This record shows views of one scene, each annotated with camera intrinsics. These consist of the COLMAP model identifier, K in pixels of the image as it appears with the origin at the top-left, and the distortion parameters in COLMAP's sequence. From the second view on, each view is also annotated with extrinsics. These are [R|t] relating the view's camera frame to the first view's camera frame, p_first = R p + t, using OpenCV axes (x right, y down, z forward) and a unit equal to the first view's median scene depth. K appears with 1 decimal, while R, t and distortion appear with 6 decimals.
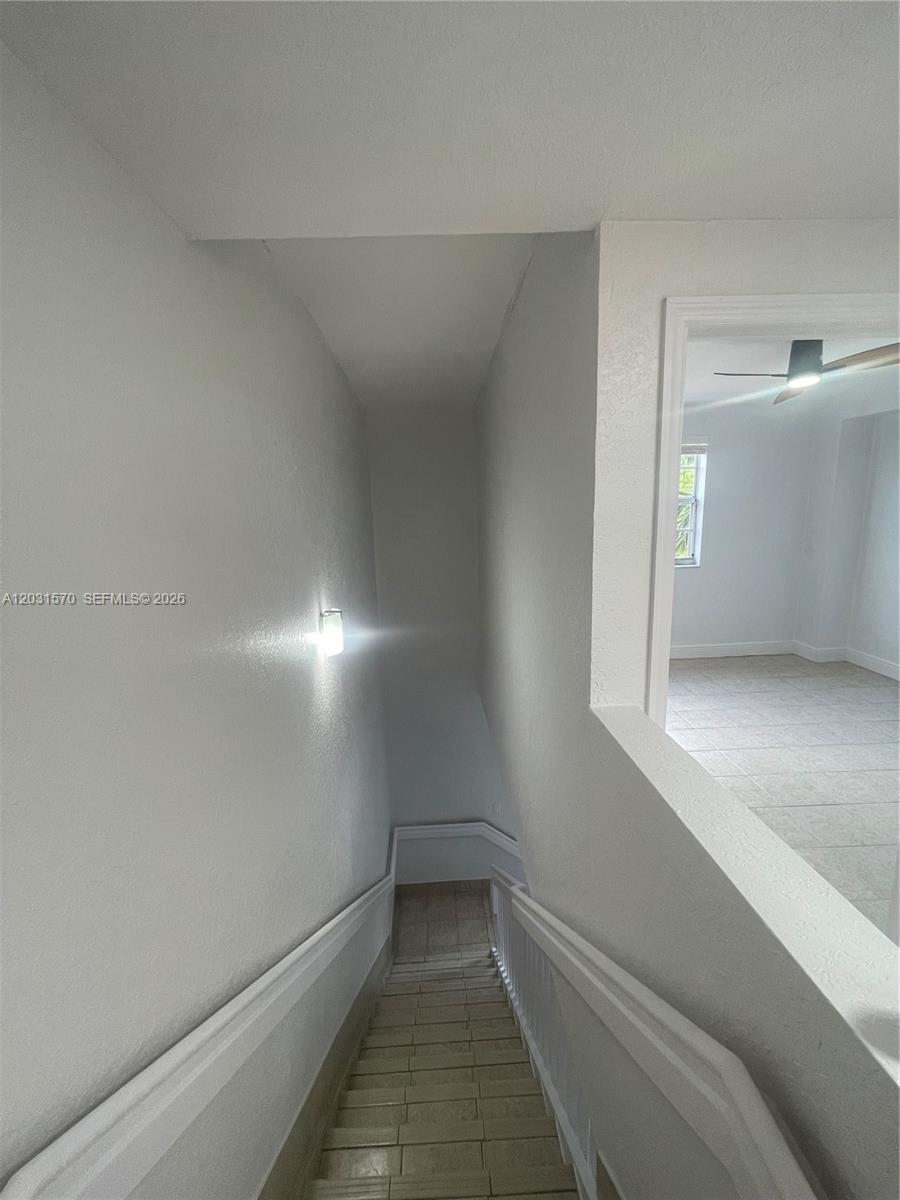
lens RADIAL K [[483.6, 0, 450.3], [0, 483.6, 597.2], [0, 0, 1]] dist [-0.001027, -0.000388]
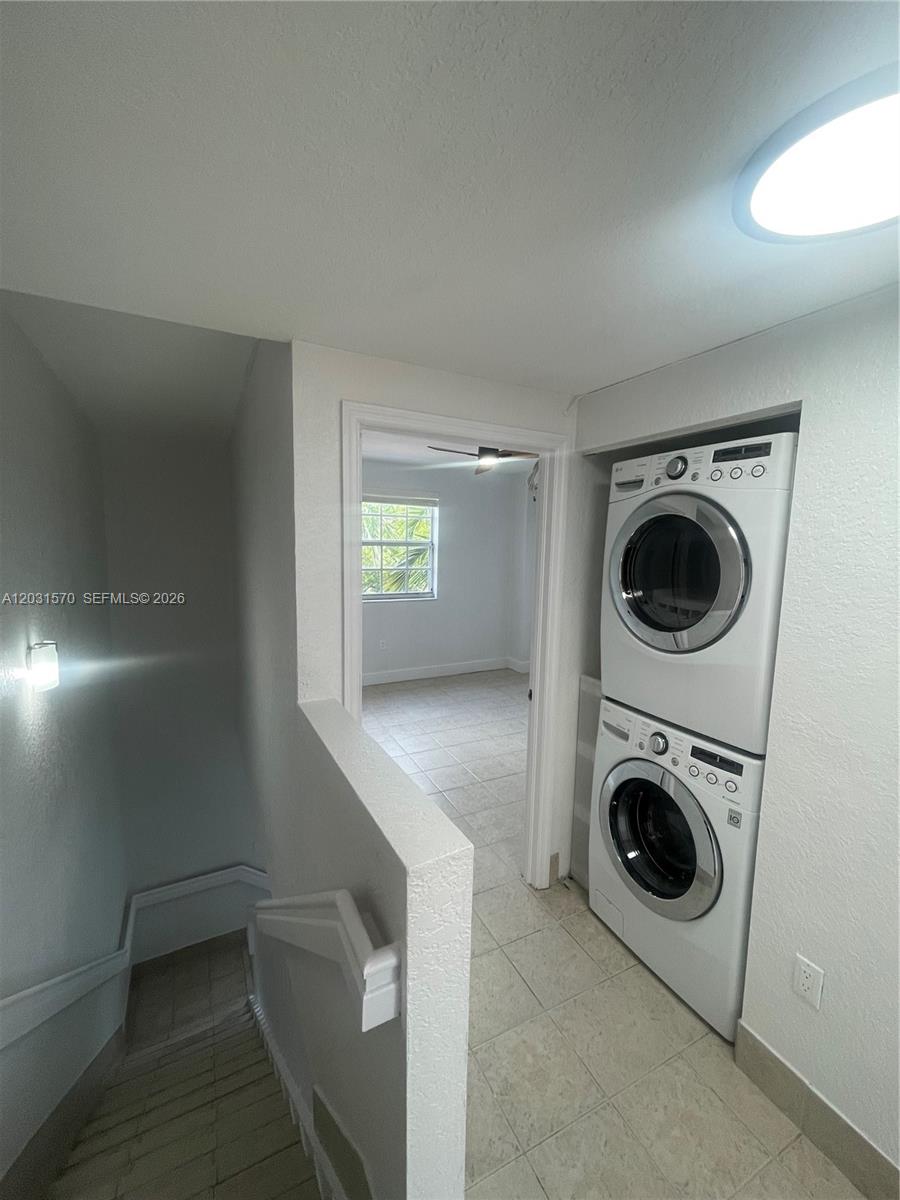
lens RADIAL K [[483.6, 0, 450.3], [0, 483.6, 597.2], [0, 0, 1]] dist [-0.001027, -0.000388]
pose [[0.901866, 0.001301, 0.432013, 0.039853], [0.031434, 0.997147, -0.068626, 0.020380], [-0.430870, 0.075471, 0.899253, -0.121885]]
